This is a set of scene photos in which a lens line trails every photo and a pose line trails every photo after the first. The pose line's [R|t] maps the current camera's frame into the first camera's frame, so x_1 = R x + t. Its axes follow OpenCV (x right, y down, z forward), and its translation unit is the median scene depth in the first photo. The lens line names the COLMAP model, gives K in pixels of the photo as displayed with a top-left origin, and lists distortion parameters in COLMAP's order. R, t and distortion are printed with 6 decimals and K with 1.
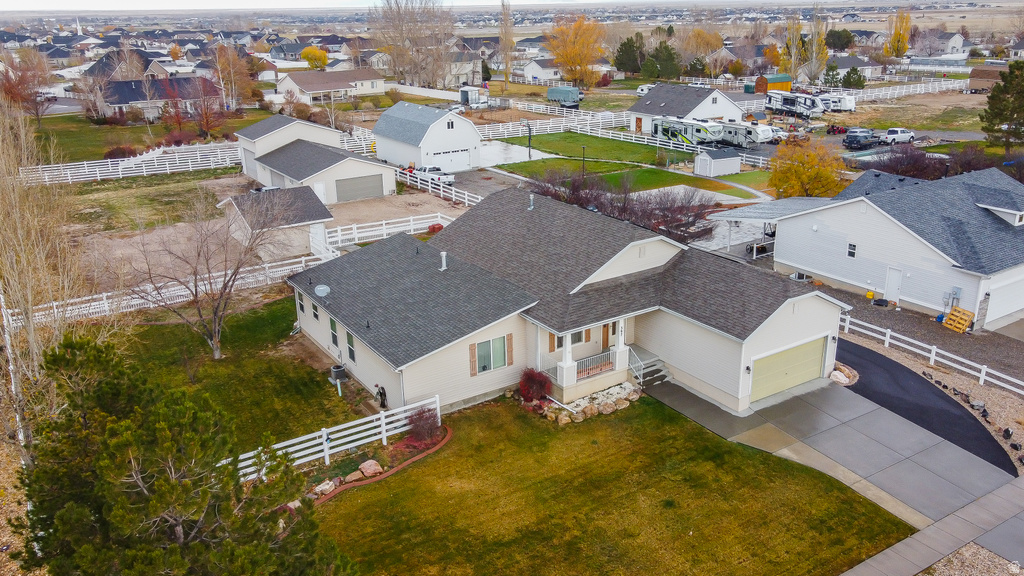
lens RADIAL K [[824.6, 0, 530.1], [0, 824.6, 289.1], [0, 0, 1]] dist [0.009735, 0.017541]
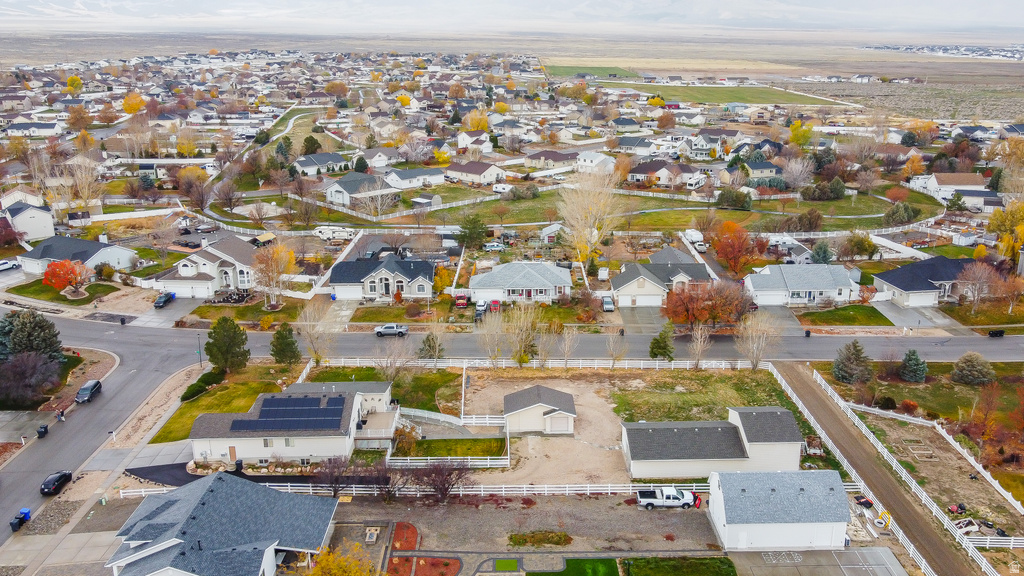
lens RADIAL K [[822.6, 0, 523.8], [0, 822.6, 288.1], [0, 0, 1]] dist [0.012324, 0.016078]
pose [[-0.541773, 0.262125, -0.798607, 1.802026], [-0.264381, 0.848759, 0.457942, -1.904668], [0.797862, 0.459237, -0.390534, 2.683848]]
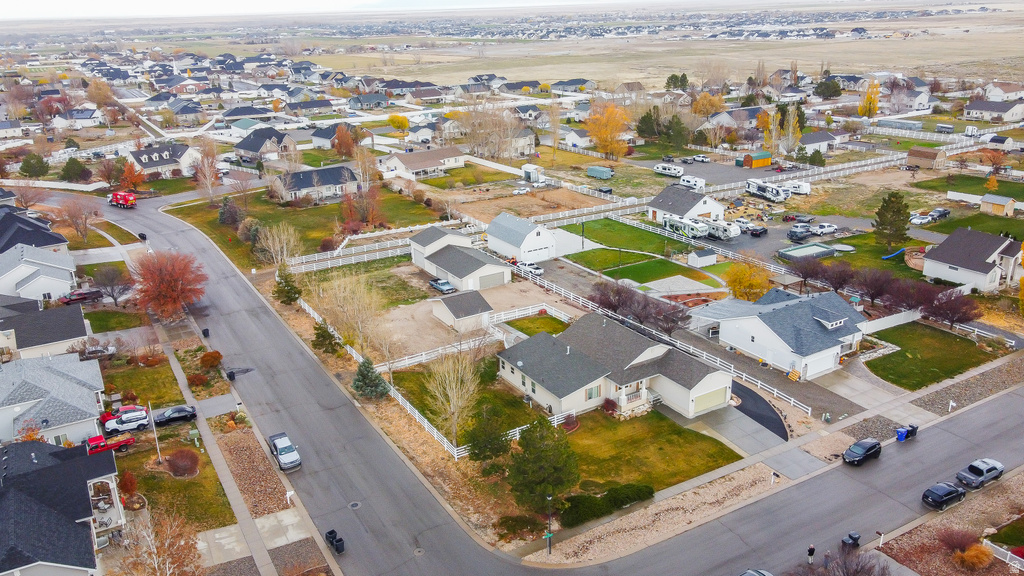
lens RADIAL K [[795.5, 0, 512.0], [0, 795.5, 288.0], [0, 0, 1]] dist [0.001898, 0.036114]
pose [[0.998801, 0.003502, -0.048832, -0.175475], [-0.002954, 0.999932, 0.011272, -0.268354], [0.048868, -0.011114, 0.998743, -1.448984]]
